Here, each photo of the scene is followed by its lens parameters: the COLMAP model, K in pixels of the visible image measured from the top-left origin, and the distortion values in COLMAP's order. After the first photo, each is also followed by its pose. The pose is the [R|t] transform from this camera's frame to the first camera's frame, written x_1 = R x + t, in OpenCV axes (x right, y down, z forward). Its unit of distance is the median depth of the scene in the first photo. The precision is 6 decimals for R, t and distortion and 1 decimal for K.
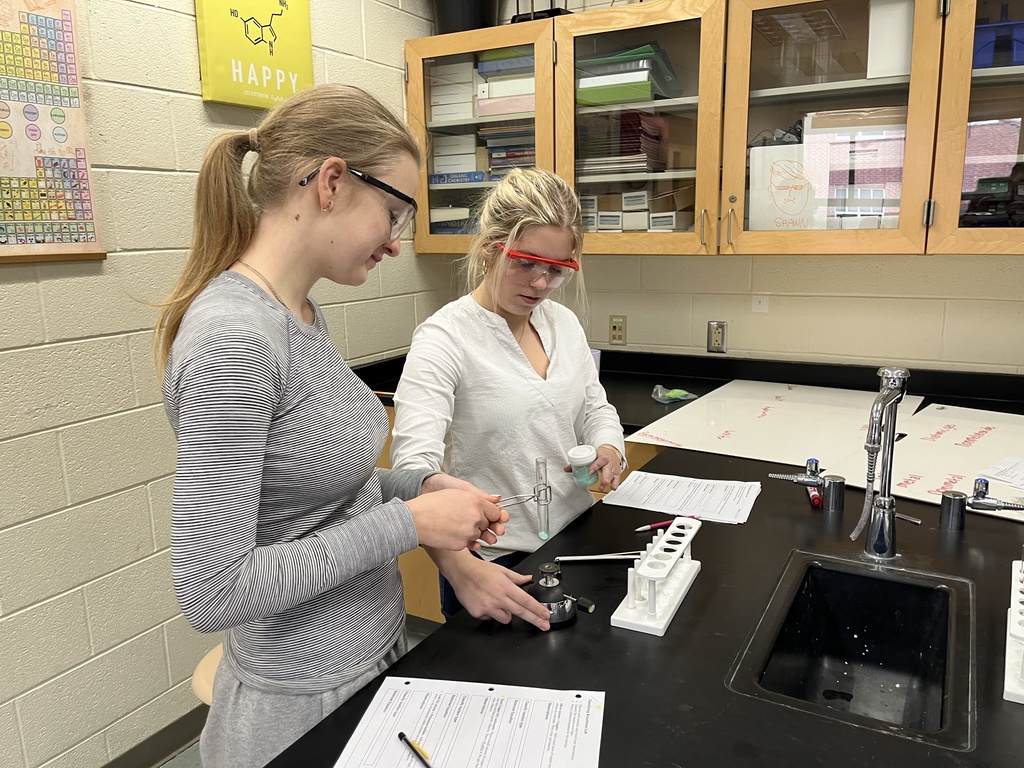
lens RADIAL K [[765.9, 0, 512.0], [0, 765.9, 384.0], [0, 0, 1]] dist [0.033167, 0.001401]
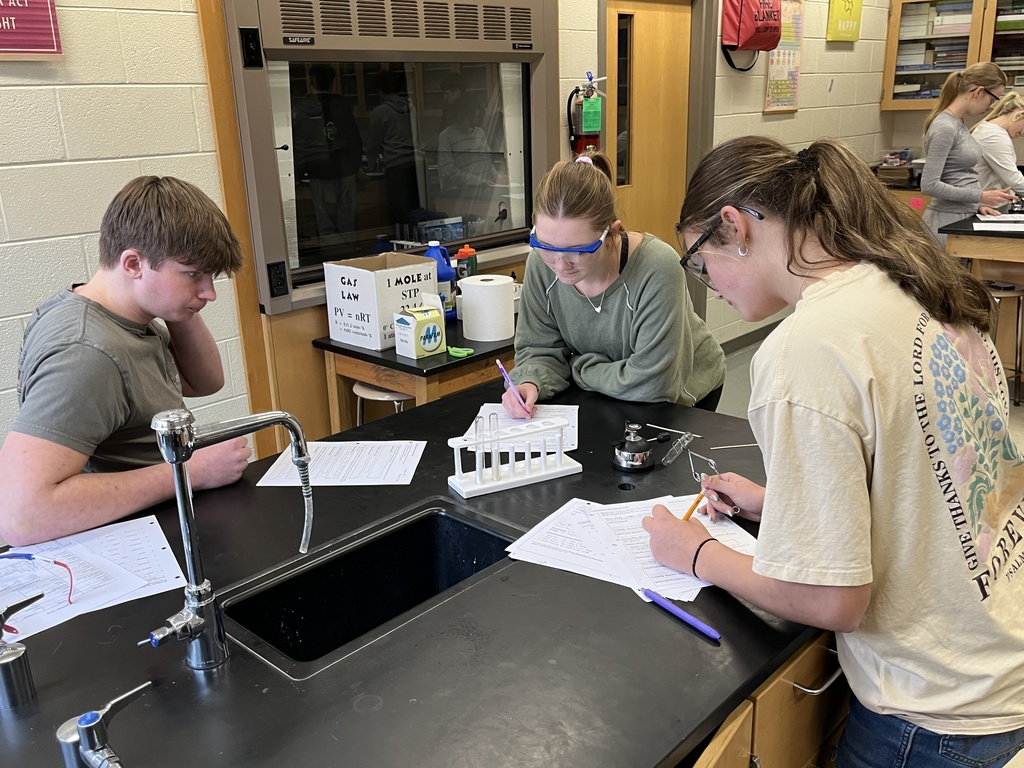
lens RADIAL K [[908.8, 0, 512.0], [0, 908.8, 384.0], [0, 0, 1]] dist [-0.005237, -0.008027]
pose [[0.964971, 0.074071, -0.251682, -0.424742], [-0.044502, 0.991628, 0.121215, 0.272952], [0.258554, -0.105769, 0.960189, -1.482444]]
